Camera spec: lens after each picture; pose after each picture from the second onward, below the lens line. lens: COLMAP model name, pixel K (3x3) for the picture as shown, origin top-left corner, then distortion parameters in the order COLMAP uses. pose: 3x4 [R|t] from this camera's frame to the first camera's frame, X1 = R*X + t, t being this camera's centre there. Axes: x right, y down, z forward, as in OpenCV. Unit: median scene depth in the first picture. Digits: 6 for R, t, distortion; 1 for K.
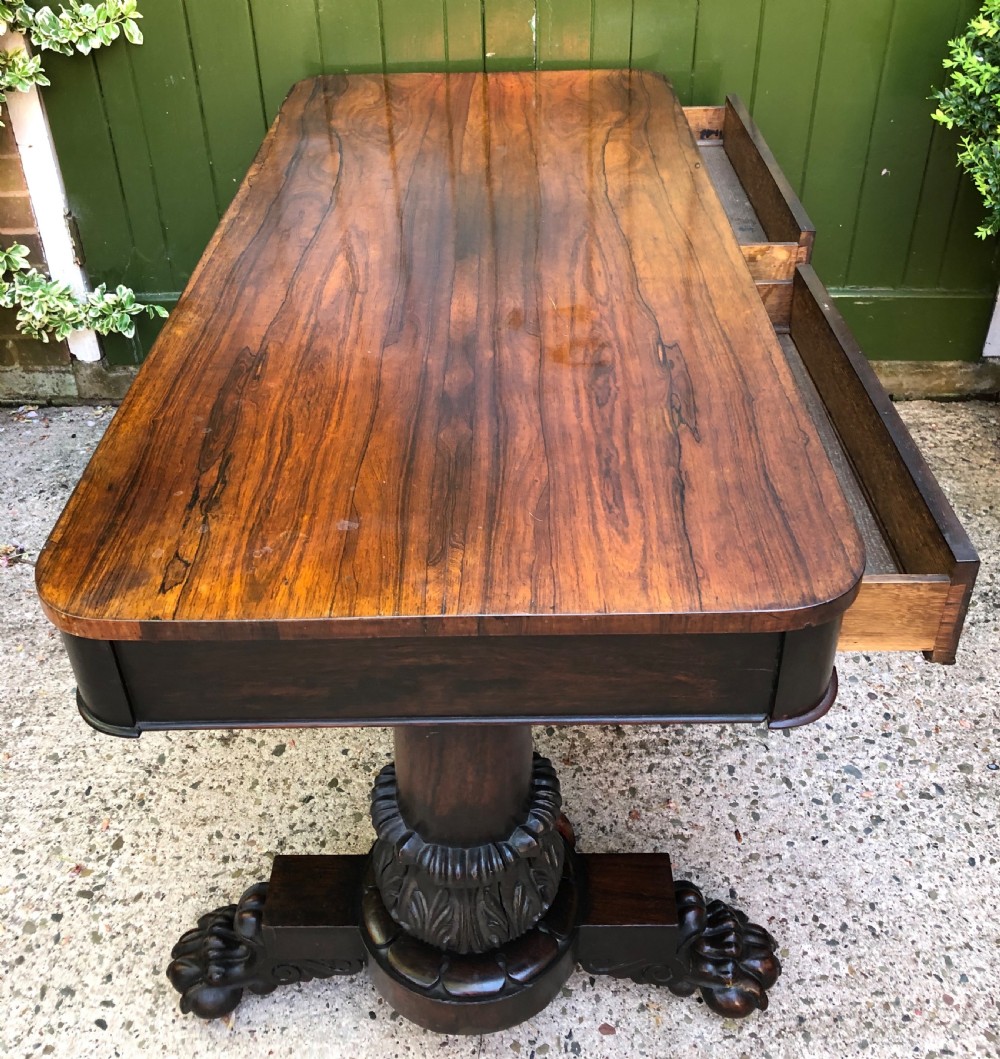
lens RADIAL K [[1072.7, 0, 496.3], [0, 1072.7, 382.6], [0, 0, 1]] dist [0.017962, 0.000000]
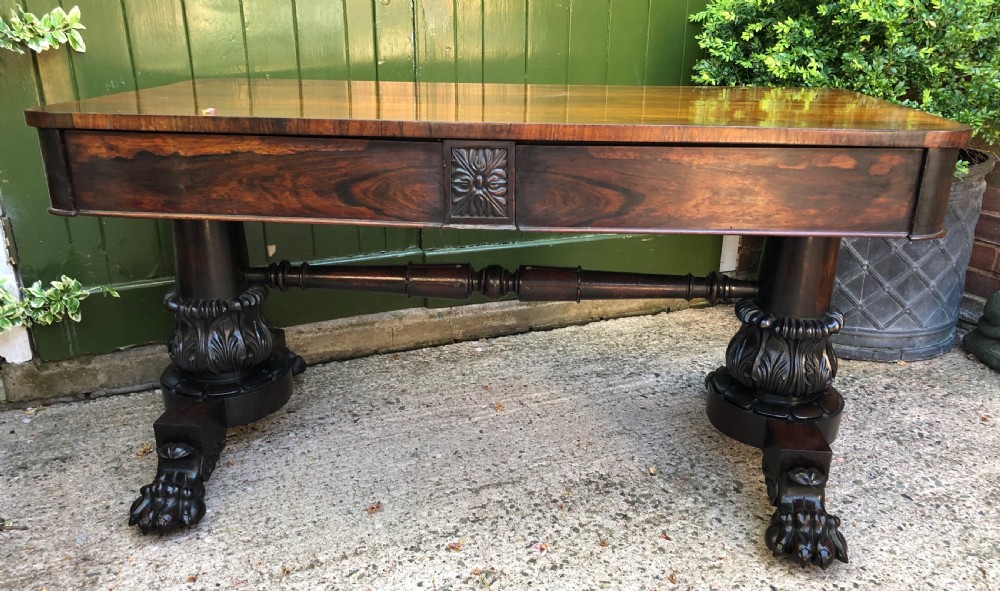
lens RADIAL K [[807.8, 0, 505.7], [0, 807.8, 318.3], [0, 0, 1]] dist [0.011848, 0.012403]
pose [[0.921843, -0.119080, 0.368816, -0.351476], [0.188969, 0.968947, -0.159475, 0.239138], [-0.338373, 0.216705, 0.915720, 0.155088]]
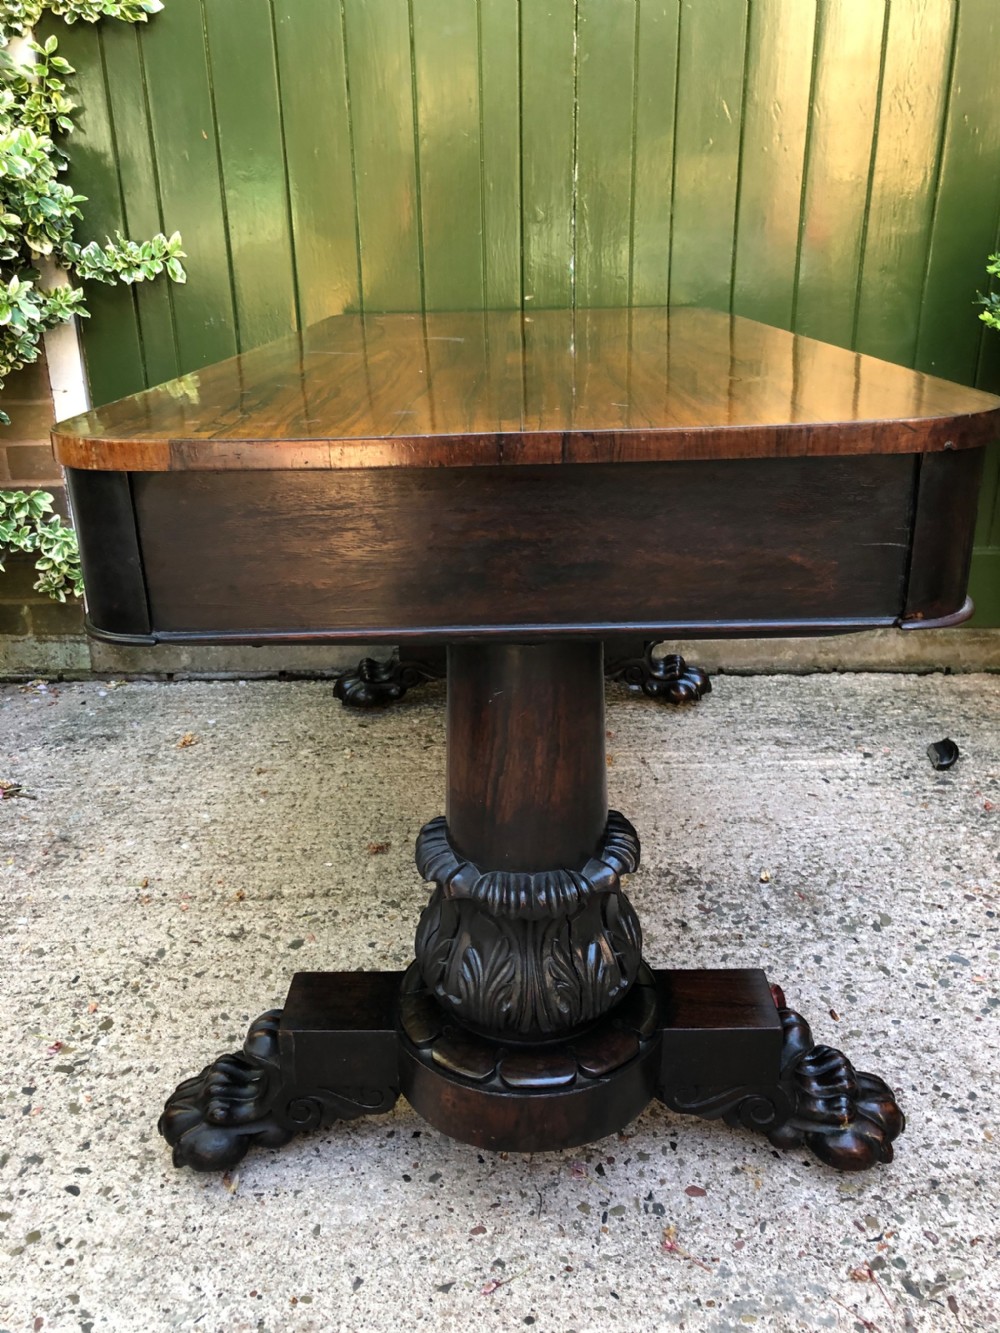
lens RADIAL K [[1076.4, 0, 503.2], [0, 1076.4, 667.3], [0, 0, 1]] dist [0.009309, 0.016254]
pose [[0.999989, 0.002563, -0.003925, -0.033167], [-0.003285, 0.980438, -0.196798, 0.309311], [0.003343, 0.196809, 0.980436, 0.104227]]
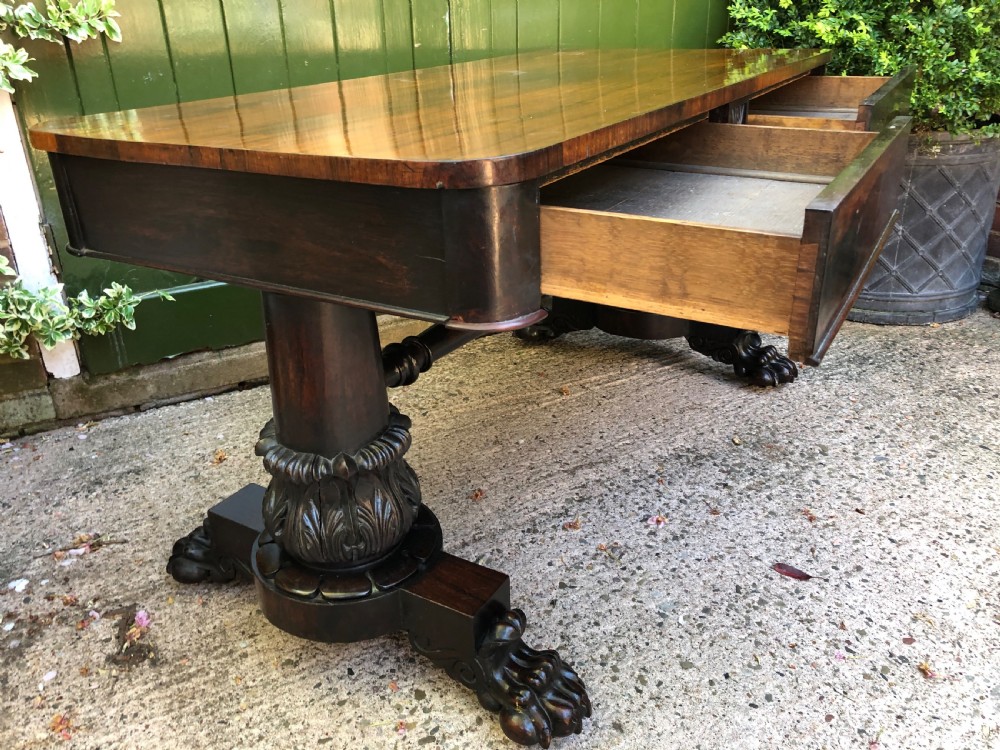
lens RADIAL K [[807.5, 0, 493.2], [0, 807.5, 361.6], [0, 0, 1]] dist [0.009309, 0.016254]
pose [[0.884730, -0.194671, 0.423505, -0.530856], [0.257746, 0.961378, -0.096535, 0.218765], [-0.388356, 0.194564, 0.900735, 0.244441]]
